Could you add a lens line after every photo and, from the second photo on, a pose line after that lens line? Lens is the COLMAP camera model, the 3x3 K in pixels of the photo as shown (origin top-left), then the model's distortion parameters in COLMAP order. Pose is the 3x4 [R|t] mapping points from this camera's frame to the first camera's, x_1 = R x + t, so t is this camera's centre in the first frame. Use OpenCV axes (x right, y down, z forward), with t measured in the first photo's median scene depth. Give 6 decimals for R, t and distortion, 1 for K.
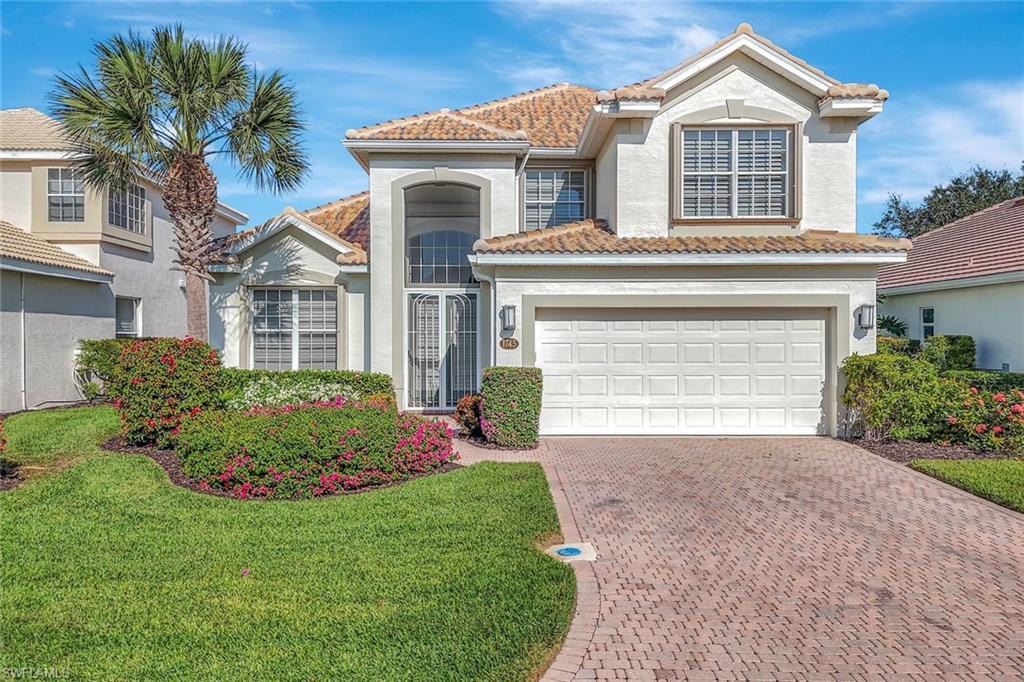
lens RADIAL K [[673.4, 0, 517.4], [0, 673.4, 340.3], [0, 0, 1]] dist [0.038794, -0.012242]
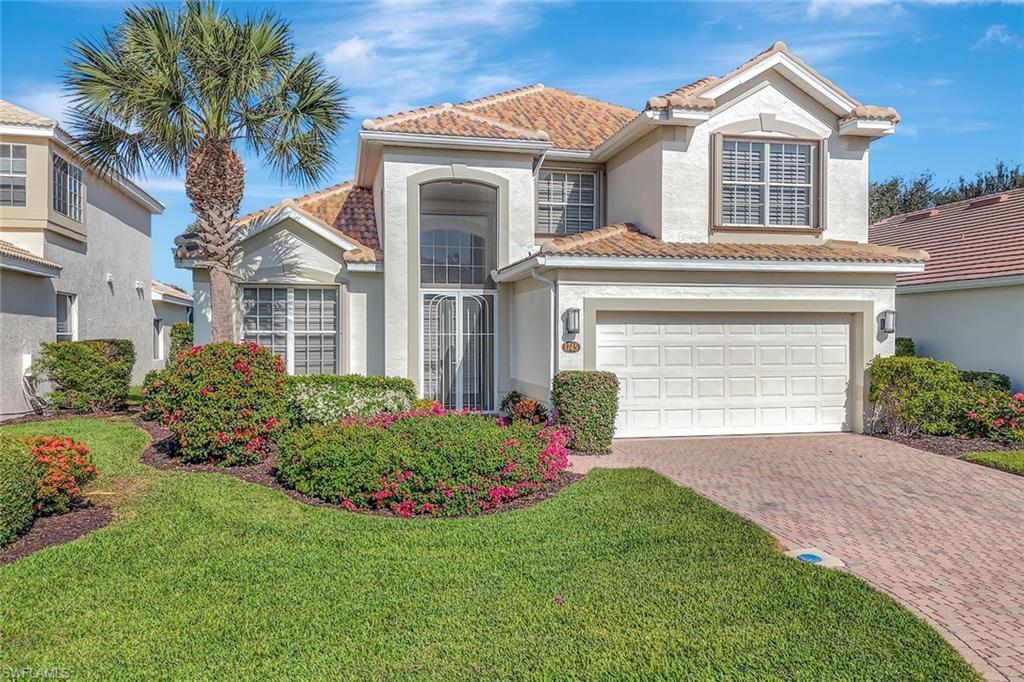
lens RADIAL K [[673.4, 0, 511.6], [0, 673.4, 339.4], [0, 0, 1]] dist [0.038794, -0.012242]
pose [[0.983021, -0.000113, 0.183491, -0.262996], [0.000061, 1.000000, 0.000289, -0.006290], [-0.183491, -0.000273, 0.983021, 0.041149]]
